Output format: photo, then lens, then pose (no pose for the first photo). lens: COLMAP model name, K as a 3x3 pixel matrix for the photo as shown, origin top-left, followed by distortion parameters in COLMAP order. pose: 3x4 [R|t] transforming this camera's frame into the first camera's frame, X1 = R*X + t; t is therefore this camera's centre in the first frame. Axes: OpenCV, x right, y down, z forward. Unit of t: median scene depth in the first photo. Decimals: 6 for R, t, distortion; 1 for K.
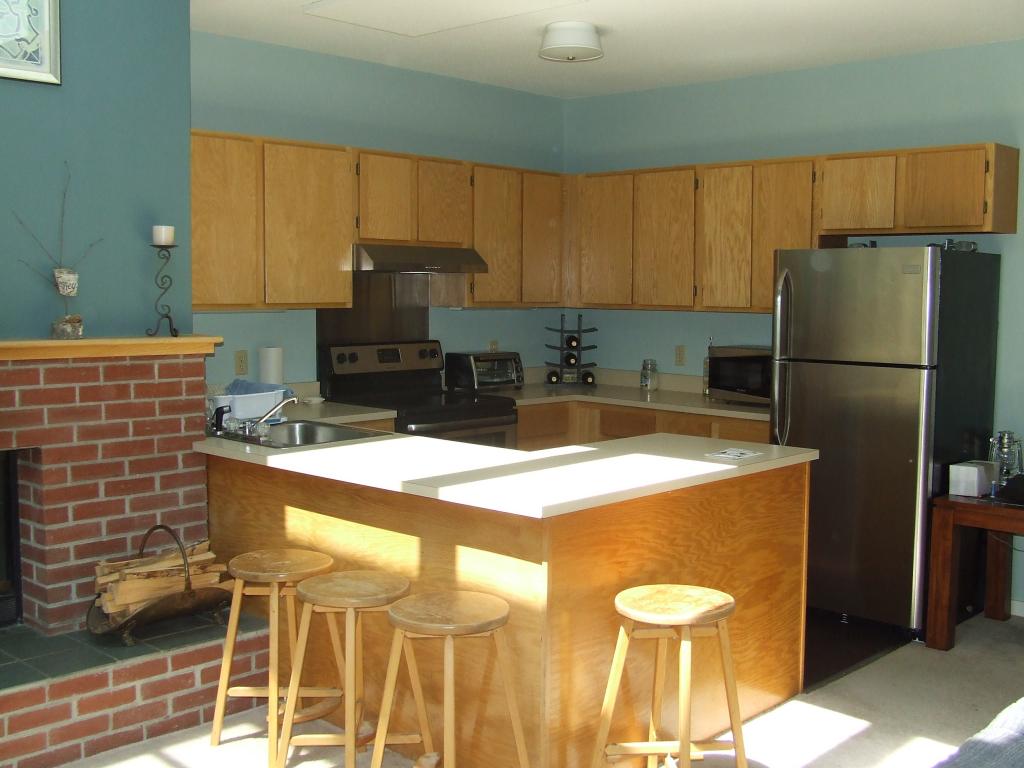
lens RADIAL K [[1119.5, 0, 483.6], [0, 1119.5, 381.3], [0, 0, 1]] dist [-0.060432, 0.000000]
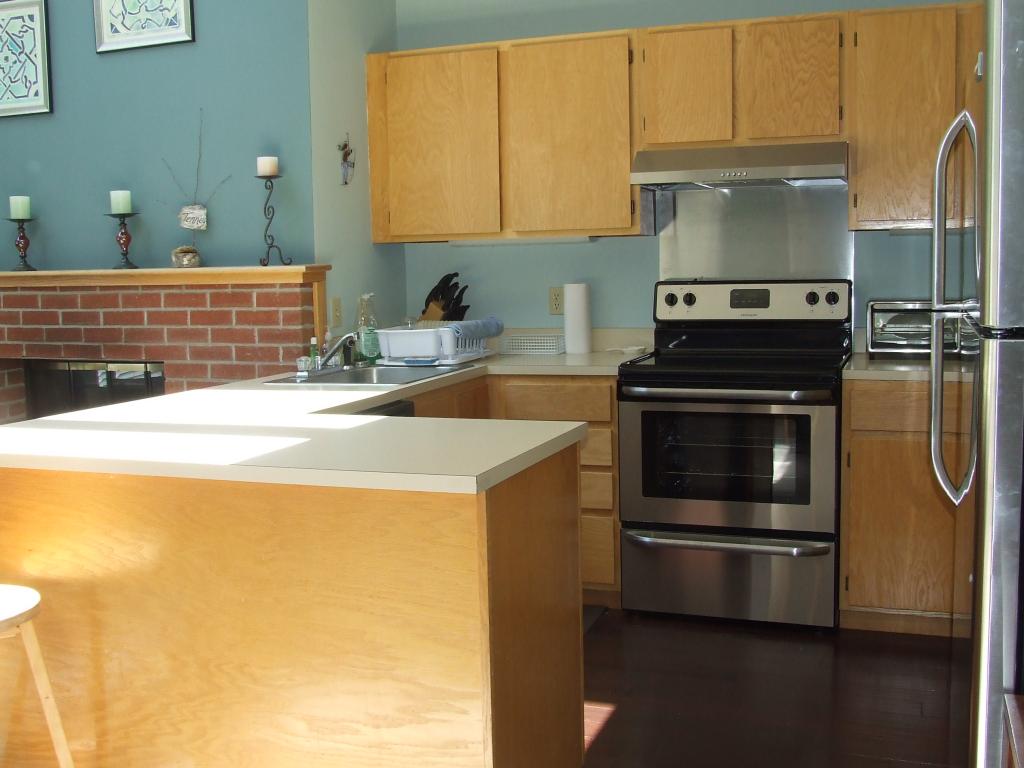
lens RADIAL K [[1119.5, 0, 520.5], [0, 1119.5, 377.5], [0, 0, 1]] dist [-0.060432, 0.000000]
pose [[0.408364, 0.078129, -0.909469, 0.768376], [-0.048771, 0.996775, 0.063731, -0.015356], [0.911515, 0.018330, 0.410858, 0.815539]]
